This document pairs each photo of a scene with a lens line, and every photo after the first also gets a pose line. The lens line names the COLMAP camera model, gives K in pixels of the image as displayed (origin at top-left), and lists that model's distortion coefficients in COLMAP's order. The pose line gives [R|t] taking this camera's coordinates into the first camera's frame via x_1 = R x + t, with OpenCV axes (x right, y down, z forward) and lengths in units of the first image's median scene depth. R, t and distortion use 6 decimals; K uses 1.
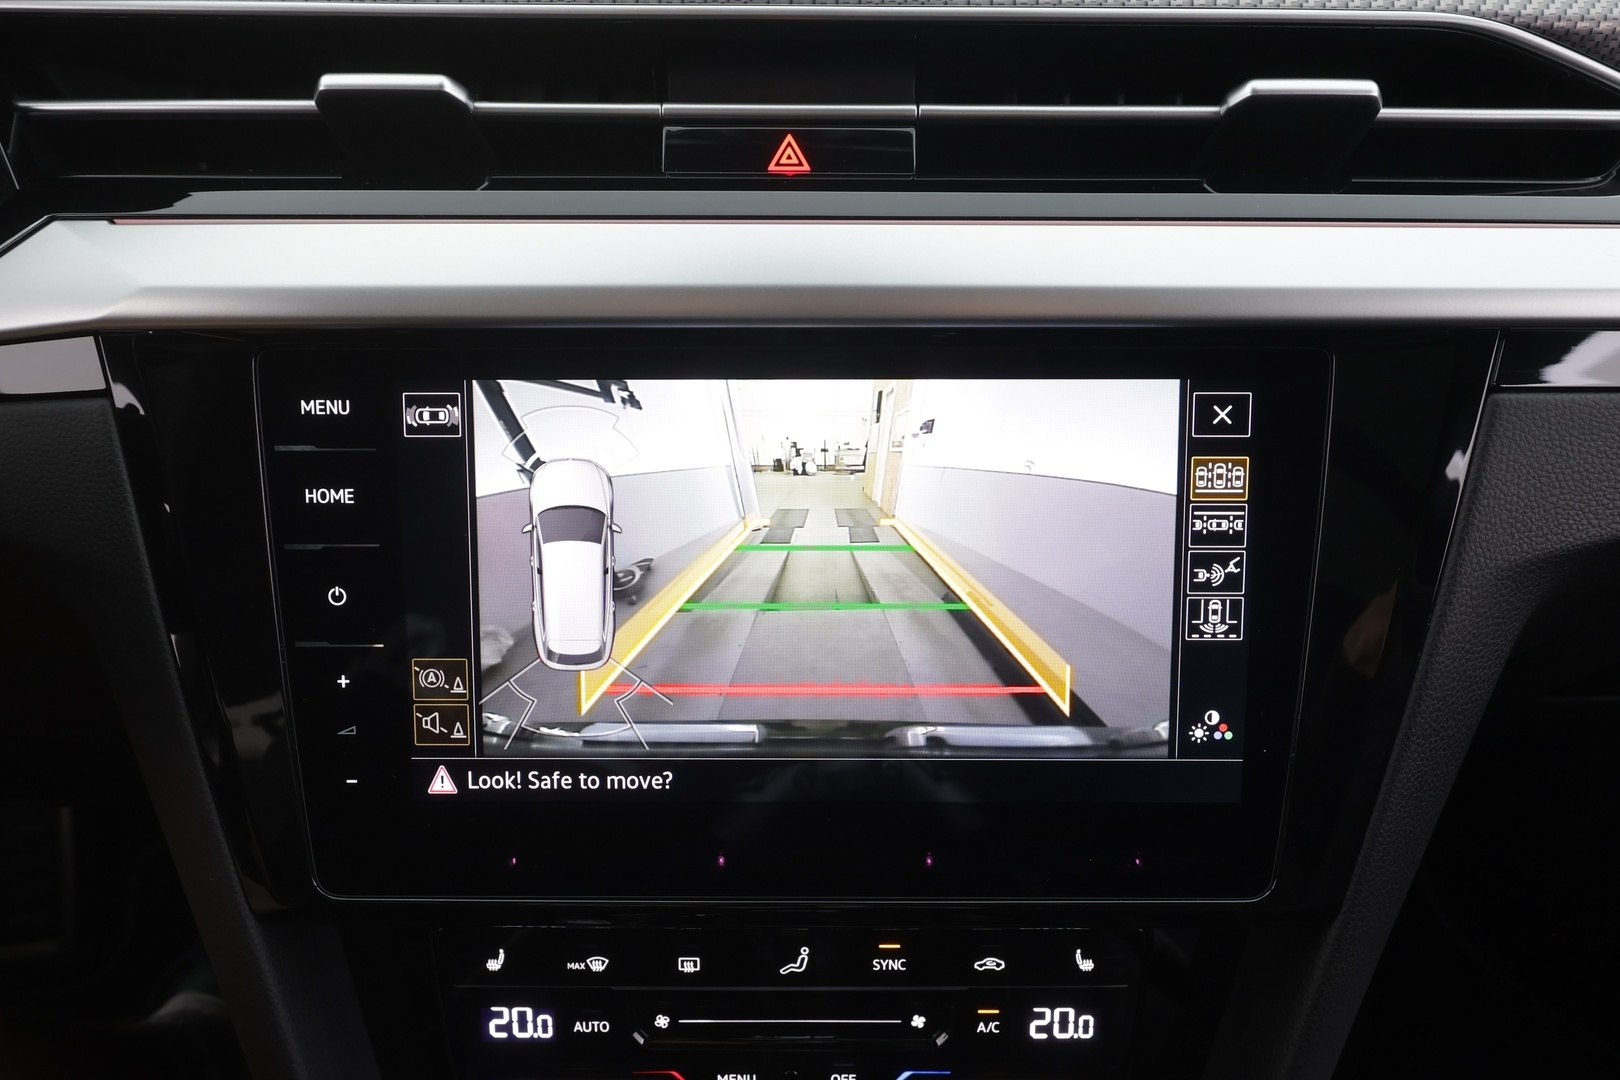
lens RADIAL K [[1115.8, 0, 817.0], [0, 1115.8, 538.7], [0, 0, 1]] dist [0.008486, -0.004814]
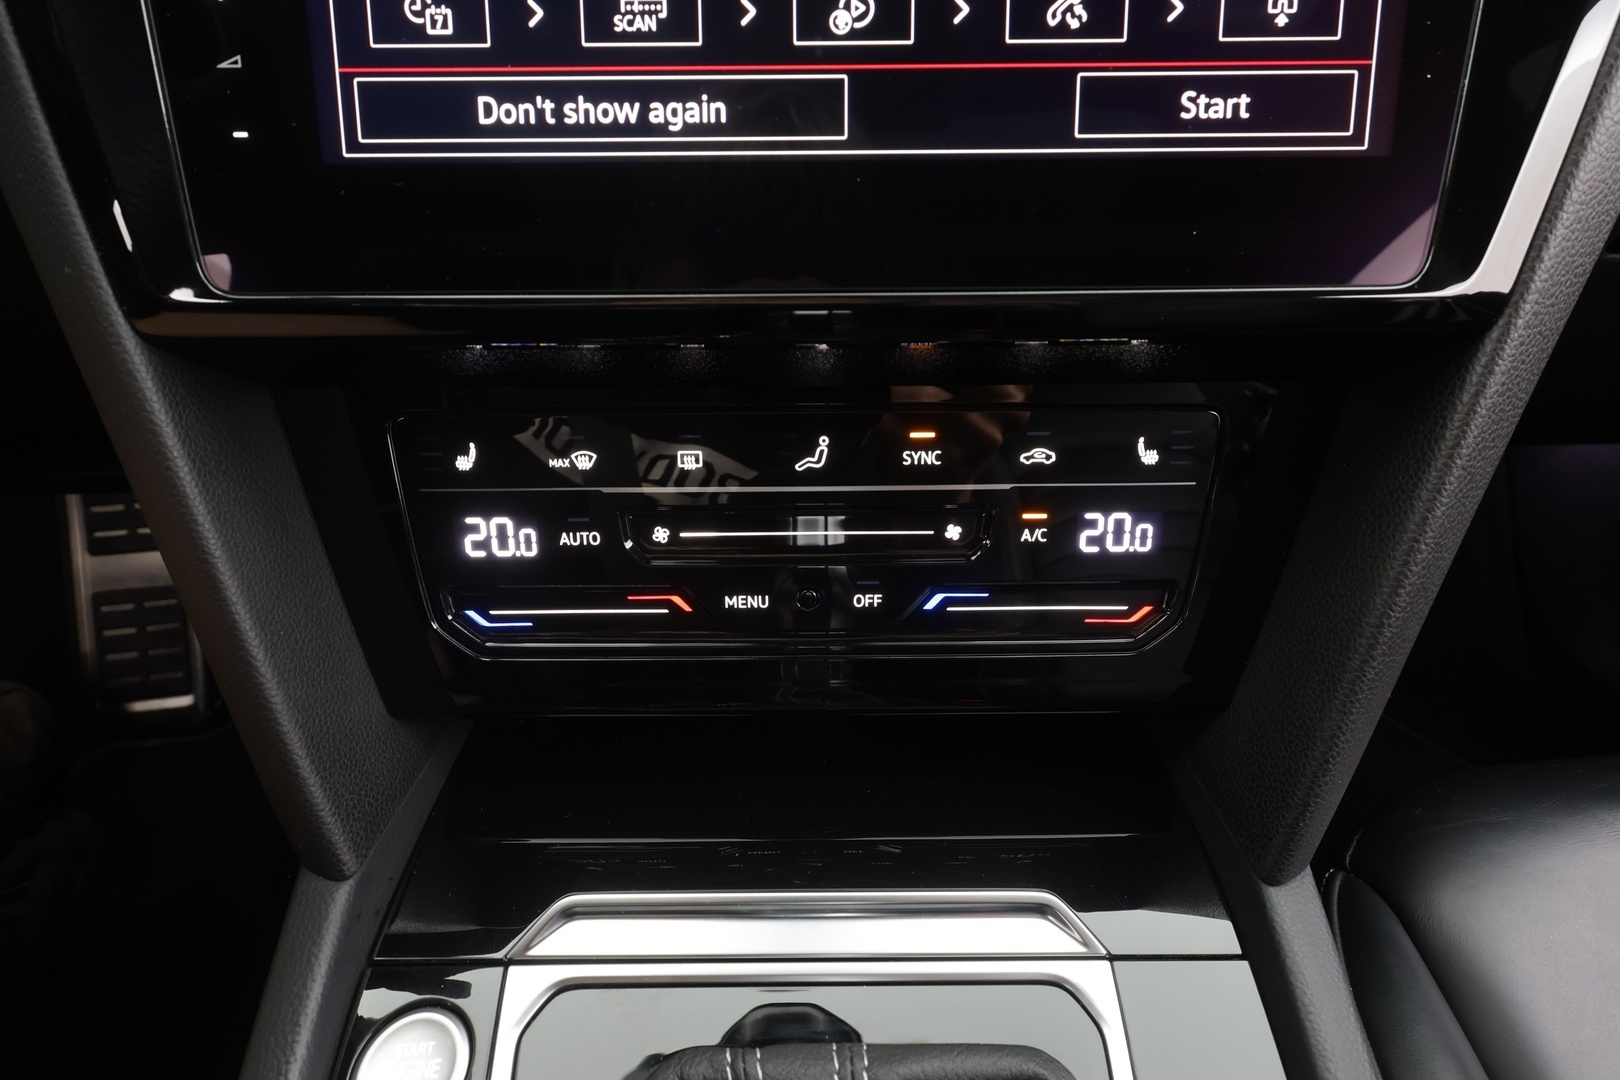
lens RADIAL K [[794.9, 0, 810.0], [0, 794.9, 540.0], [0, 0, 1]] dist [0.002495, 0.000982]
pose [[0.999972, -0.007127, 0.002246, -0.023299], [0.007011, 0.998829, 0.047868, 0.409394], [-0.002585, -0.047851, 0.998851, 0.378304]]
